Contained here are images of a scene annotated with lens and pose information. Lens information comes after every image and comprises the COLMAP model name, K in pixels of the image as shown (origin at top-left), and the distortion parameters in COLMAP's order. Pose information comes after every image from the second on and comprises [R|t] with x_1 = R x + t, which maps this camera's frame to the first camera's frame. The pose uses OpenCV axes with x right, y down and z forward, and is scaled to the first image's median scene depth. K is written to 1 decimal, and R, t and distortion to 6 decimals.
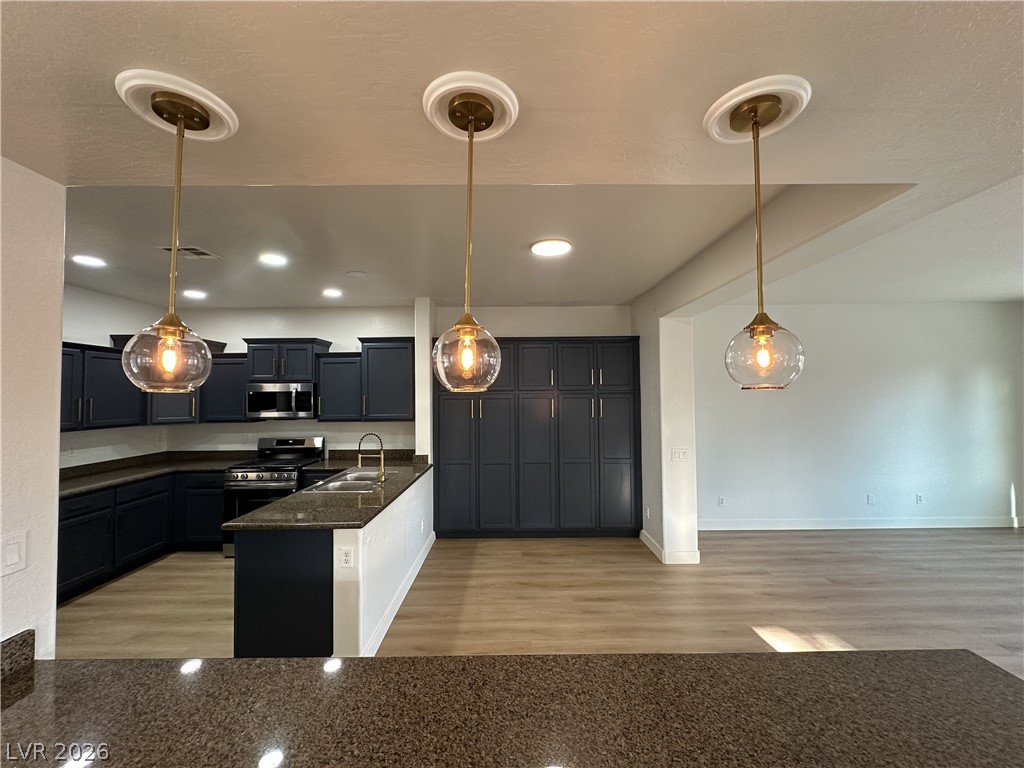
lens RADIAL K [[410.9, 0, 511.8], [0, 410.9, 377.0], [0, 0, 1]] dist [-0.003711, 0.001480]
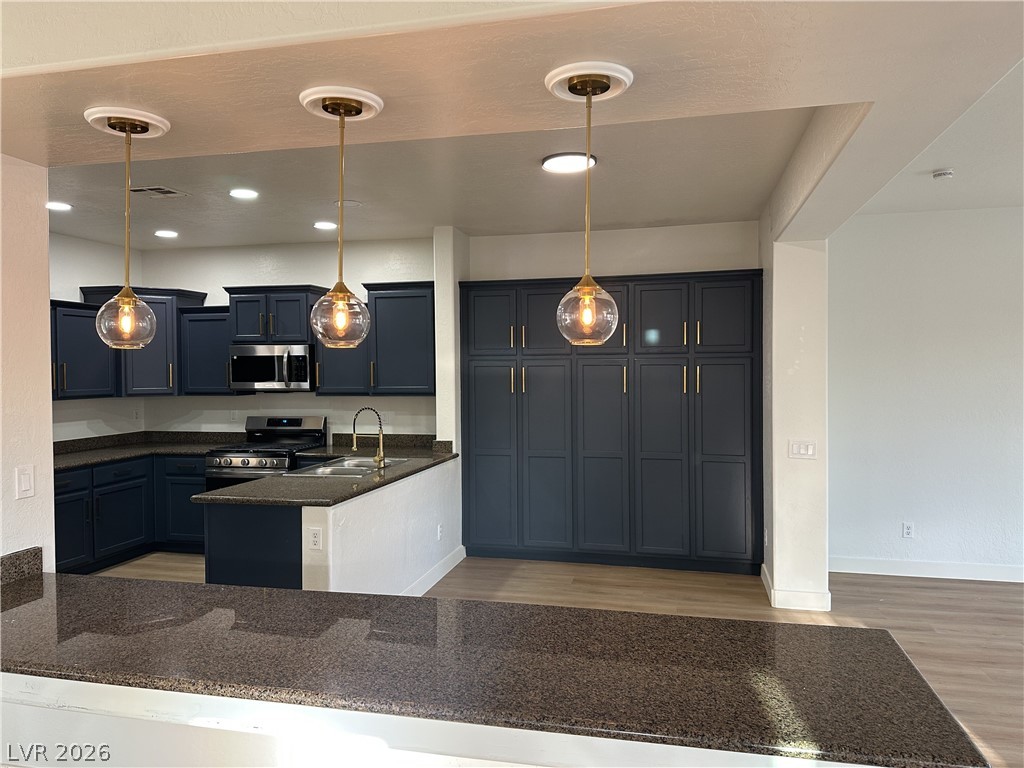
lens RADIAL K [[712.6, 0, 513.4], [0, 712.6, 368.3], [0, 0, 1]] dist [0.041050, -0.042916]
pose [[0.973497, 0.002815, -0.228681, 0.216253], [0.007924, 0.998909, 0.046027, 0.001238], [0.228561, -0.046620, 0.972413, -0.231267]]
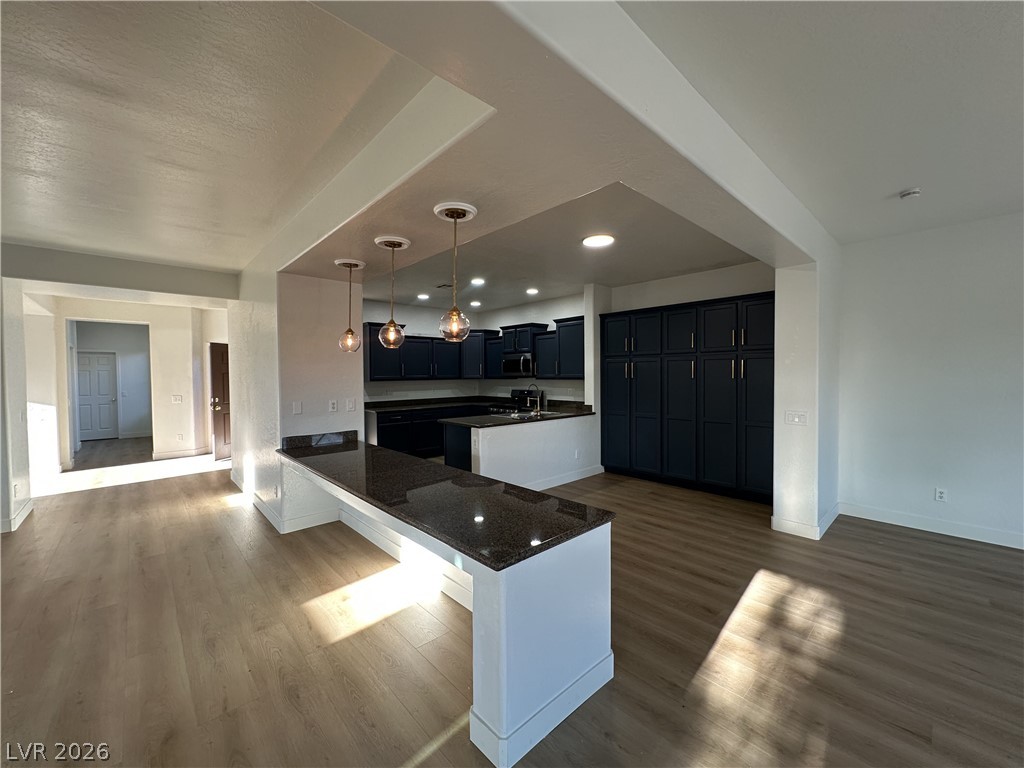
lens RADIAL K [[410.9, 0, 513.2], [0, 410.9, 375.4], [0, 0, 1]] dist [-0.003711, 0.001480]
pose [[0.678072, 0.006813, -0.734964, 0.642024], [0.034715, 0.998544, 0.041284, 0.035505], [0.734176, -0.053508, 0.676848, -0.069232]]
